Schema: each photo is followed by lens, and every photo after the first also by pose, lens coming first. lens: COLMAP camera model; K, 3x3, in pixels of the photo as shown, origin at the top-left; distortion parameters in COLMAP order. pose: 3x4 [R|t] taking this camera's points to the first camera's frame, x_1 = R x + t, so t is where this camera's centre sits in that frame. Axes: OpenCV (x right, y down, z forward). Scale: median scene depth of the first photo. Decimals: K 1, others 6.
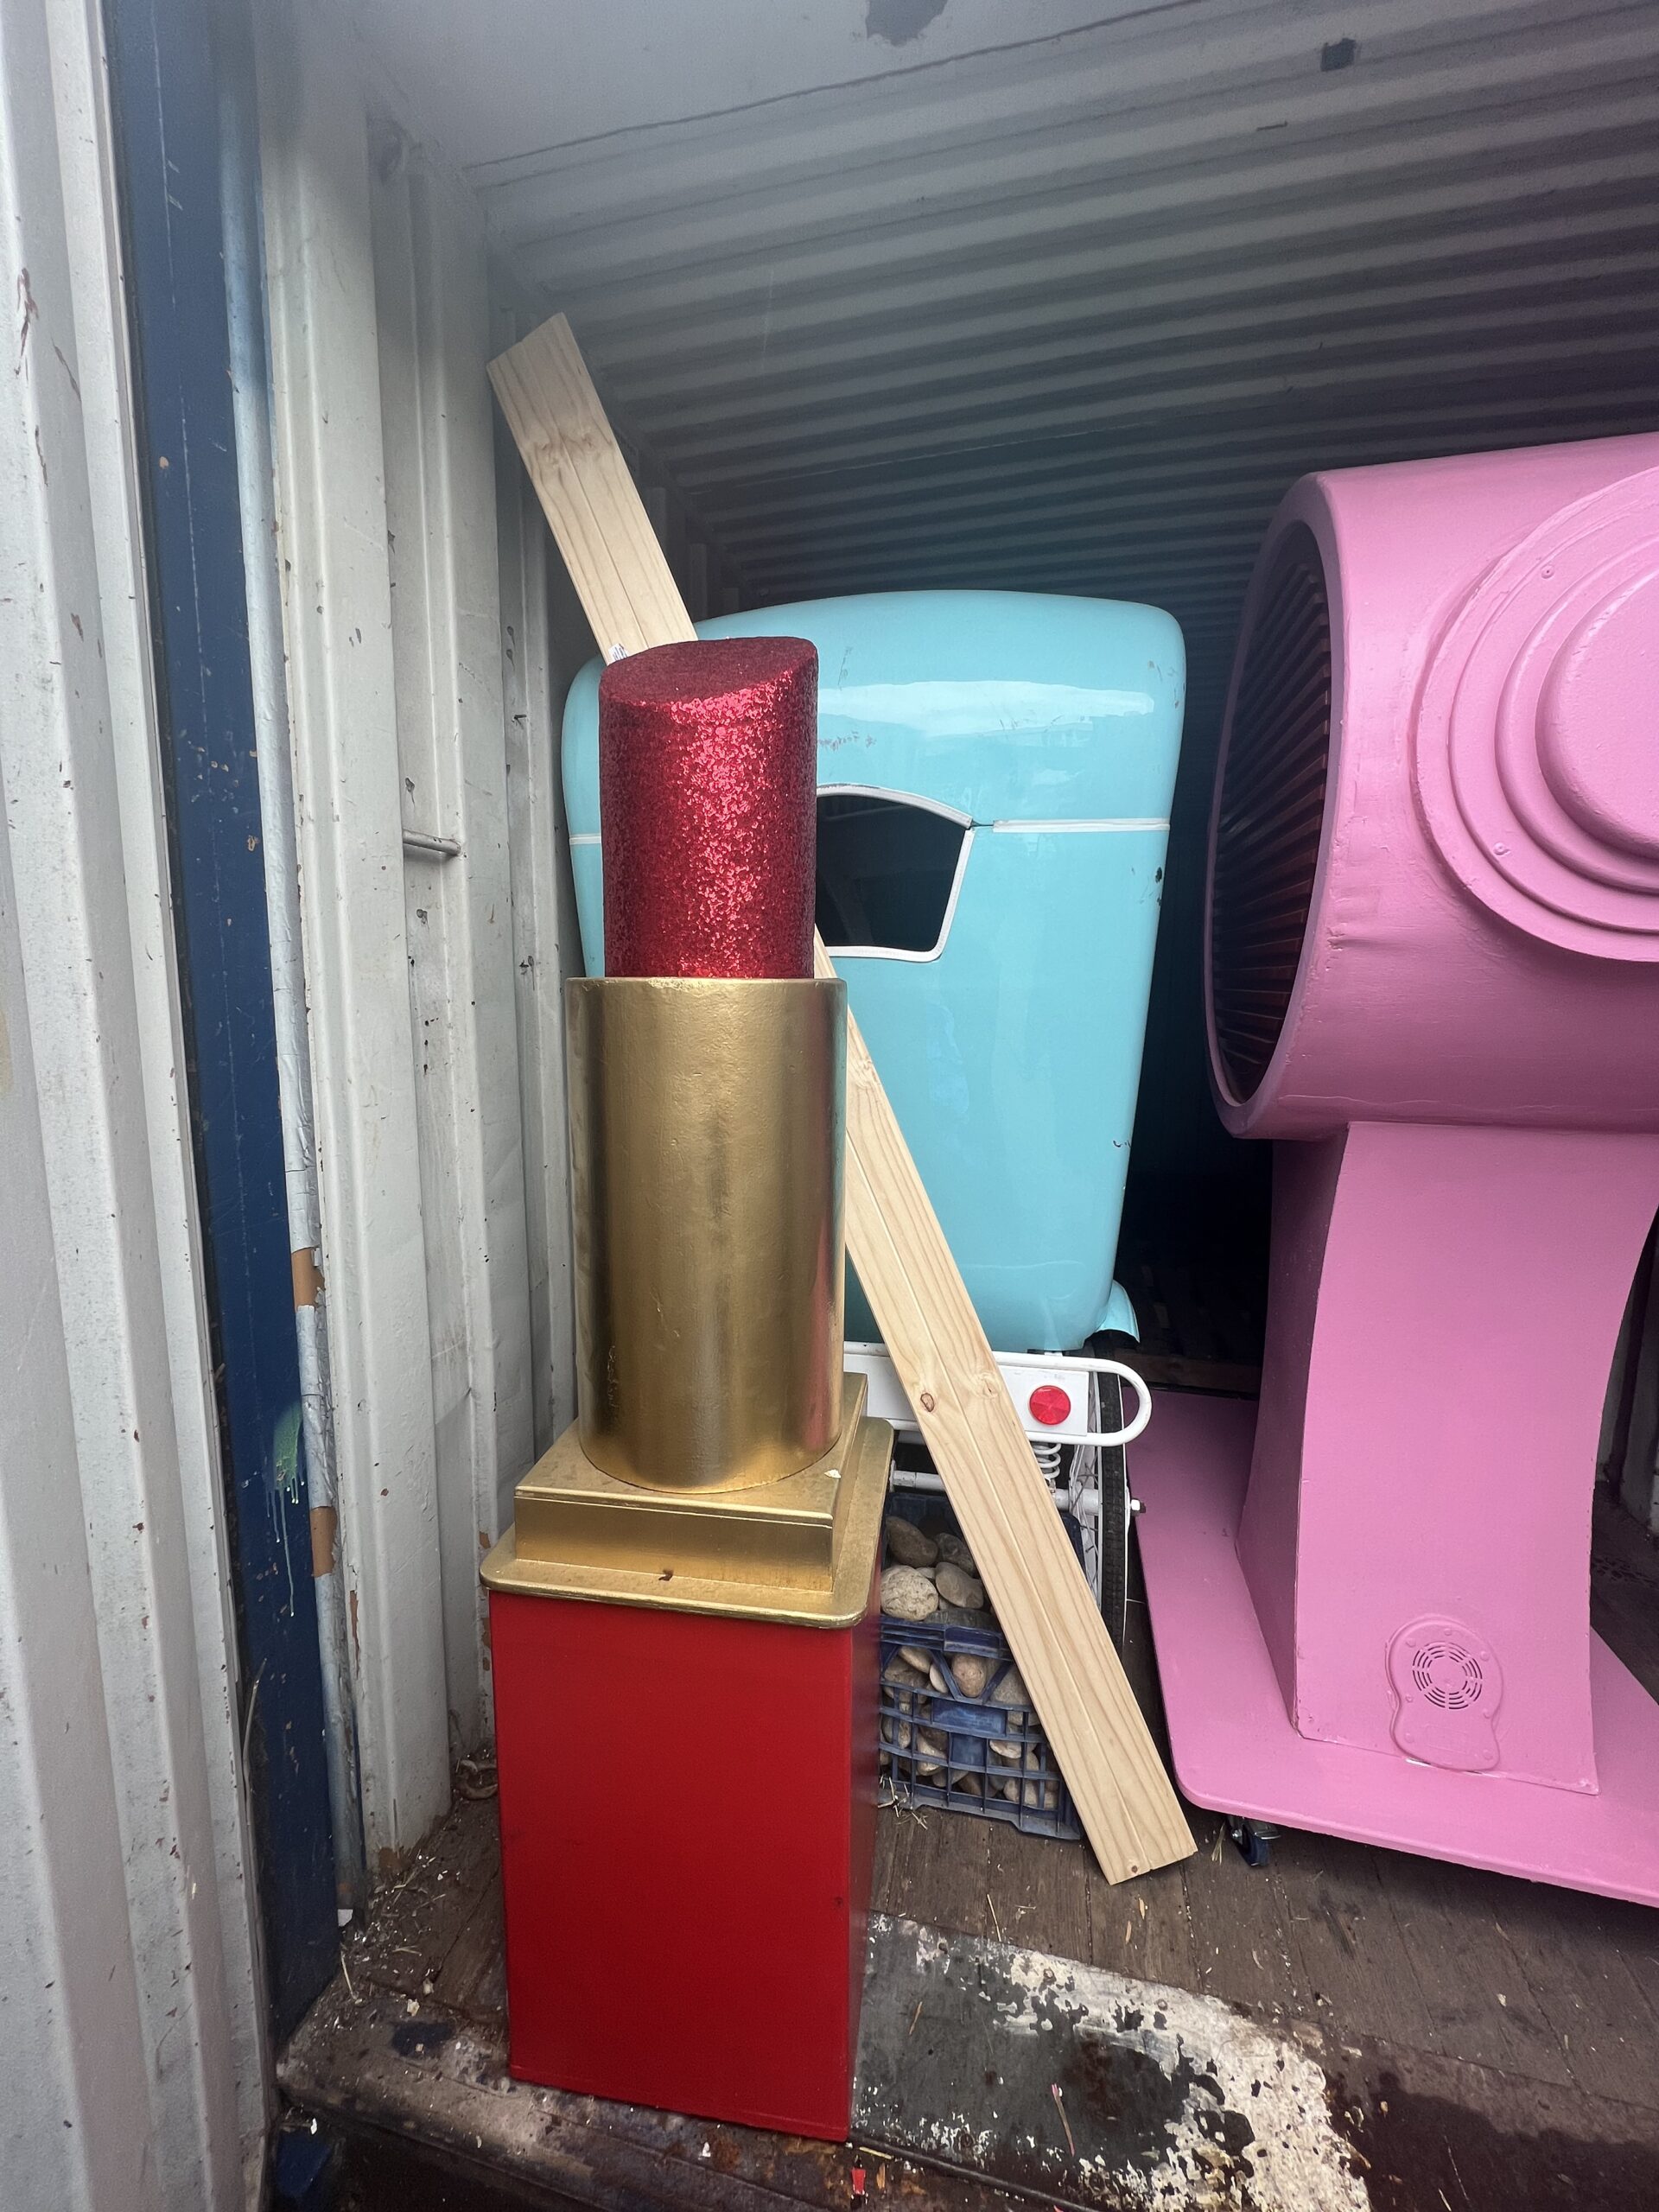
lens RADIAL K [[869.5, 0, 829.5], [0, 869.5, 1106.0], [0, 0, 1]] dist [-0.006342, 0.000384]
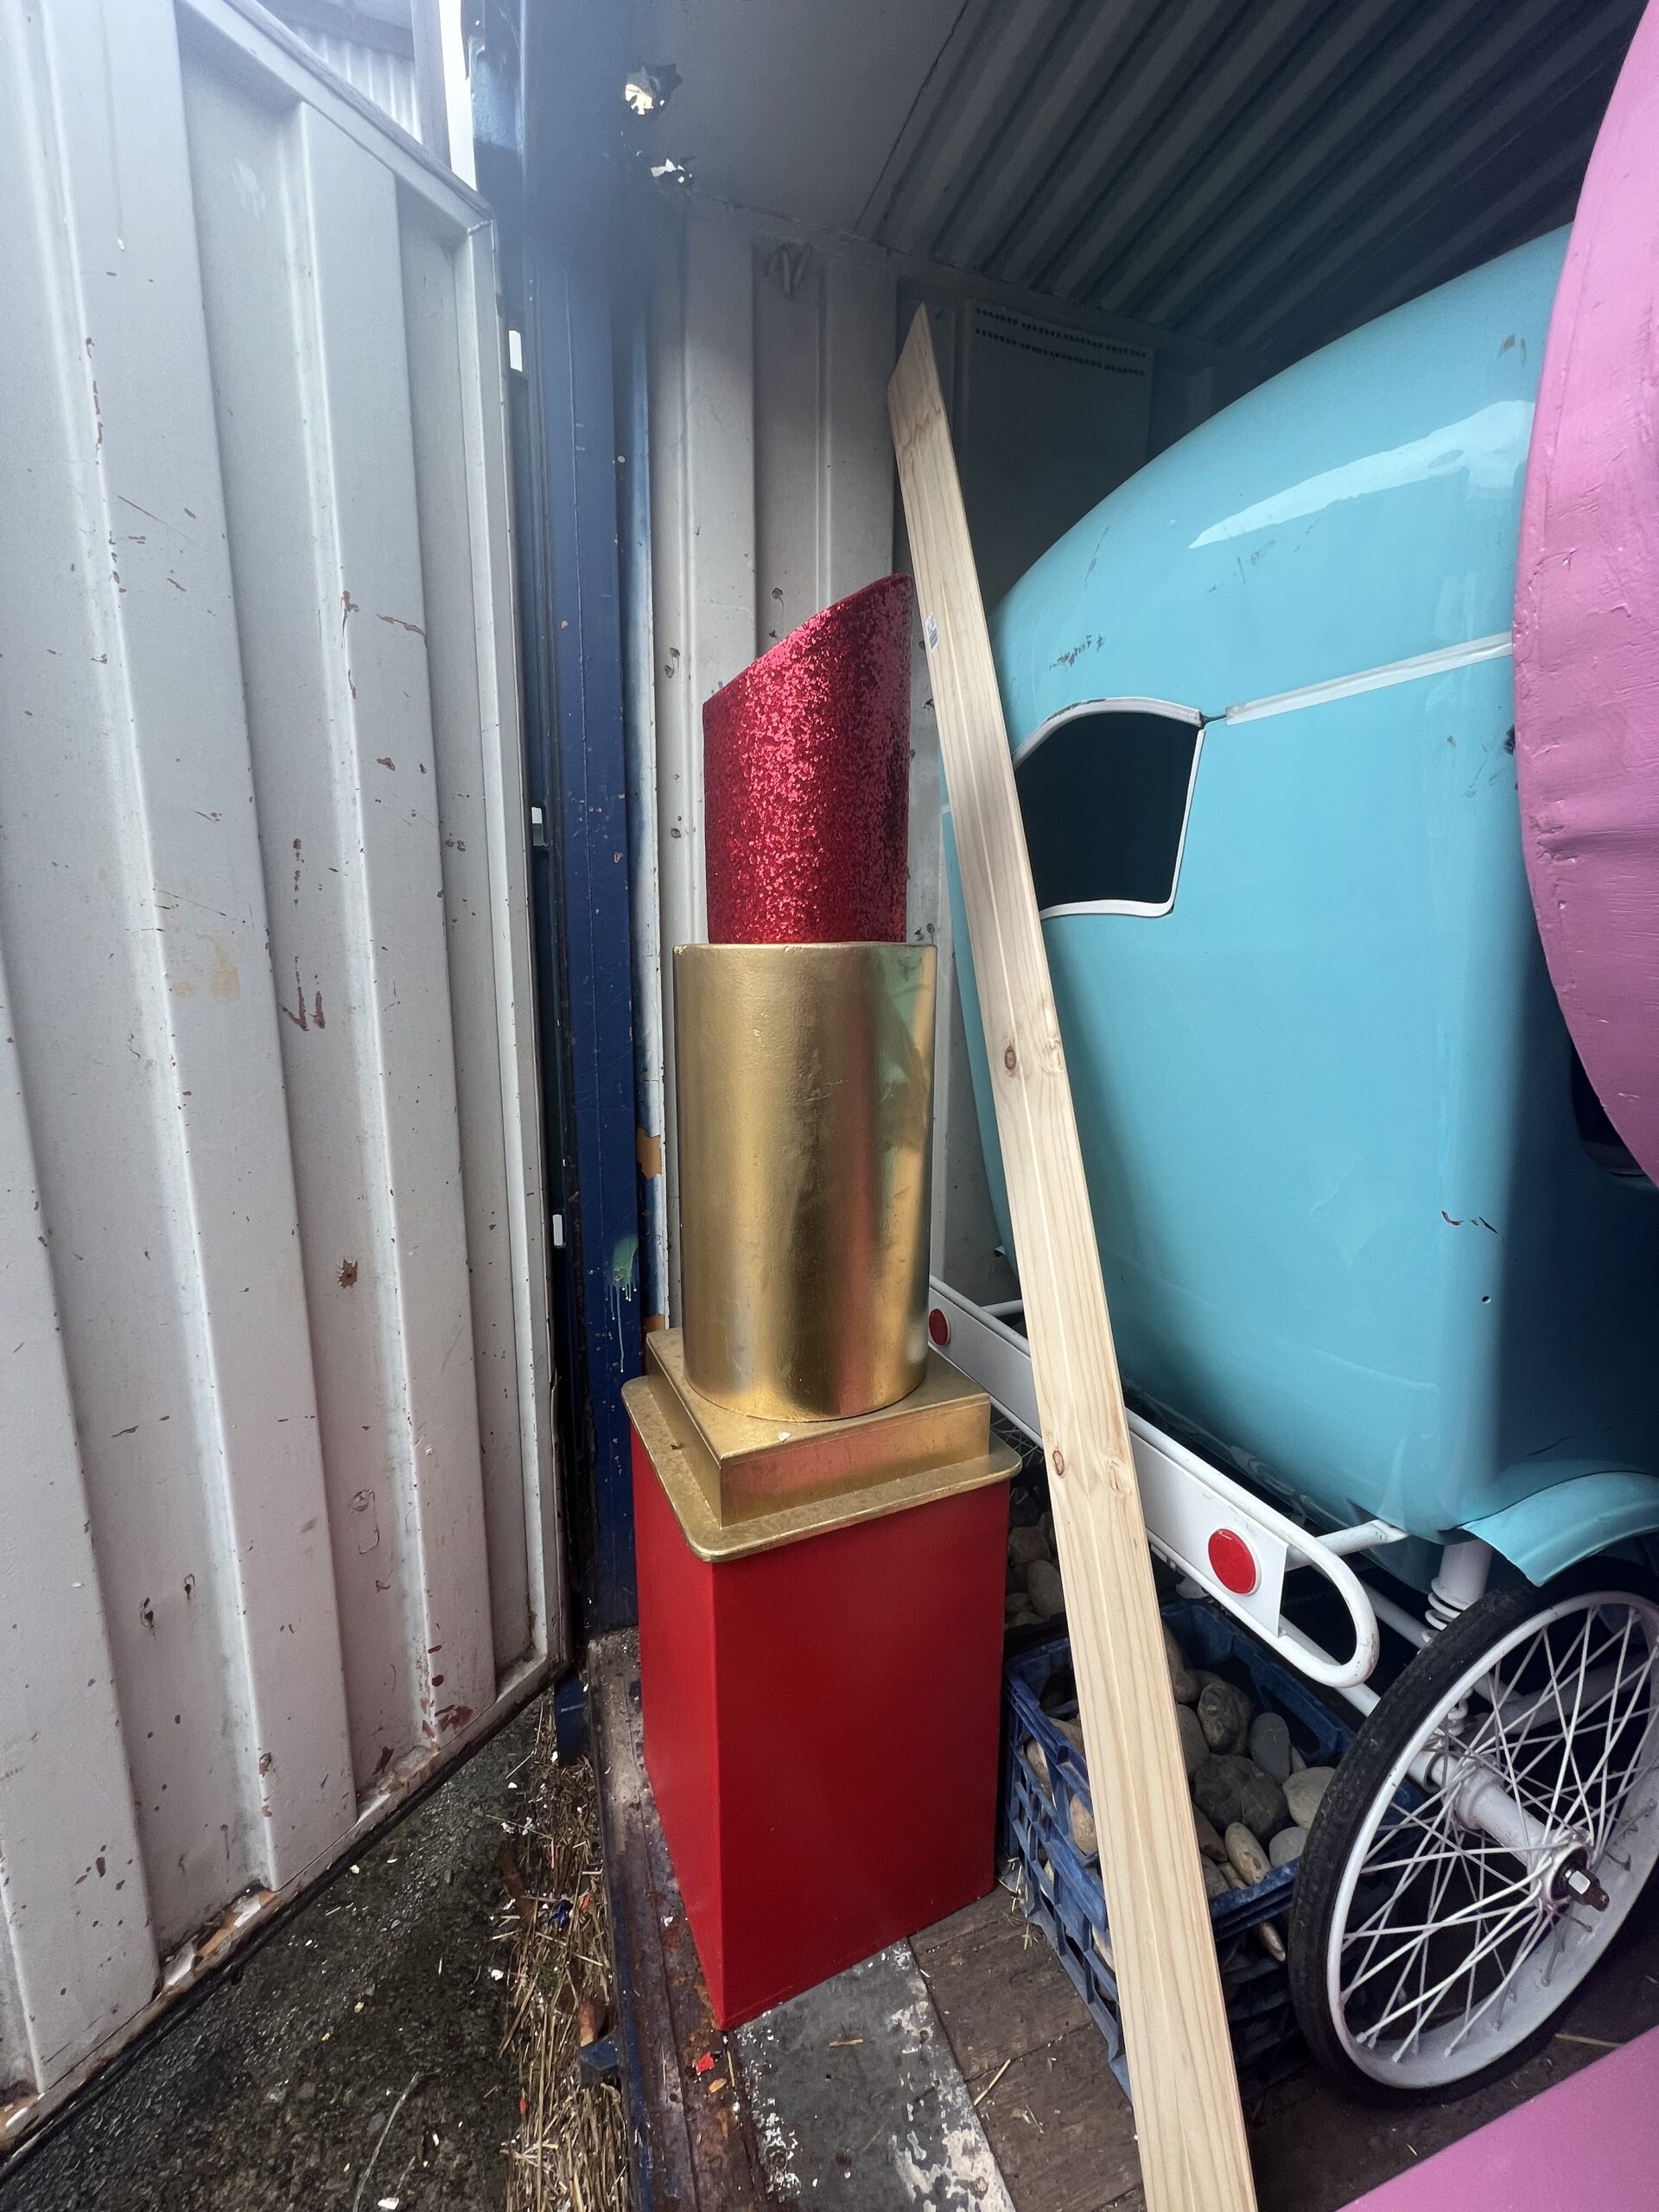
lens RADIAL K [[869.5, 0, 829.5], [0, 869.5, 1106.0], [0, 0, 1]] dist [-0.006342, 0.000384]
pose [[0.546968, 0.141496, -0.825109, 0.730374], [-0.108772, 0.989270, 0.097542, -0.055146], [0.830057, 0.036396, 0.556490, 0.419602]]
